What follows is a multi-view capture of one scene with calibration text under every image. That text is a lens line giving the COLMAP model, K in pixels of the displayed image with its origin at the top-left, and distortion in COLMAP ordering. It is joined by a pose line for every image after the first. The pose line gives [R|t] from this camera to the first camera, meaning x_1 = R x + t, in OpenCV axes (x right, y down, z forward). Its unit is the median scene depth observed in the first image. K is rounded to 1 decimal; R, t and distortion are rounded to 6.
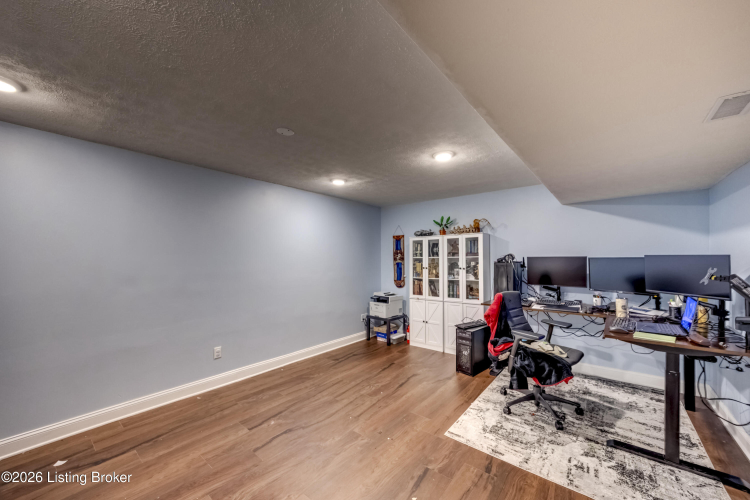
lens RADIAL K [[288.4, 0, 380.7], [0, 288.4, 260.3], [0, 0, 1]] dist [0.001115, 0.000132]
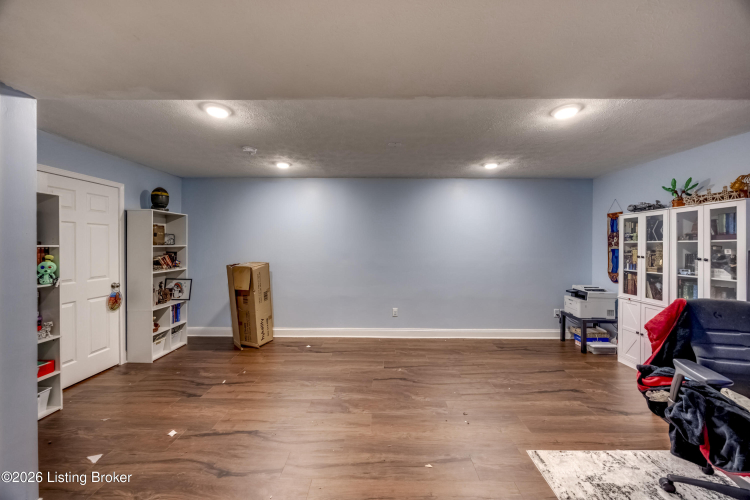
lens RADIAL K [[287.9, 0, 379.1], [0, 287.9, 247.3], [0, 0, 1]] dist [-0.000404, 0.000025]
pose [[0.619143, 0.011839, -0.785189, 0.338627], [-0.008147, 0.999929, 0.008652, 0.002580], [0.785236, 0.001040, 0.619195, 0.077027]]
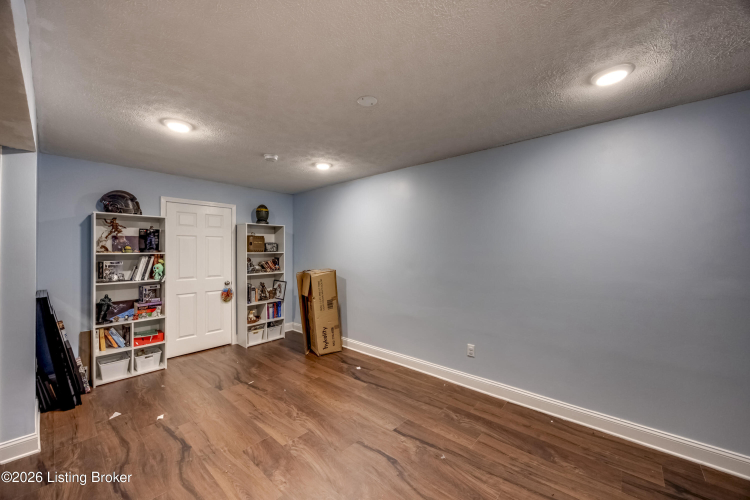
lens RADIAL K [[287.9, 0, 379.1], [0, 287.9, 247.3], [0, 0, 1]] dist [-0.000404, 0.000025]
pose [[-0.049901, -0.005706, -0.998738, 0.281403], [-0.002594, 0.999981, -0.005583, -0.003540], [0.998751, 0.002313, -0.049915, 0.568169]]
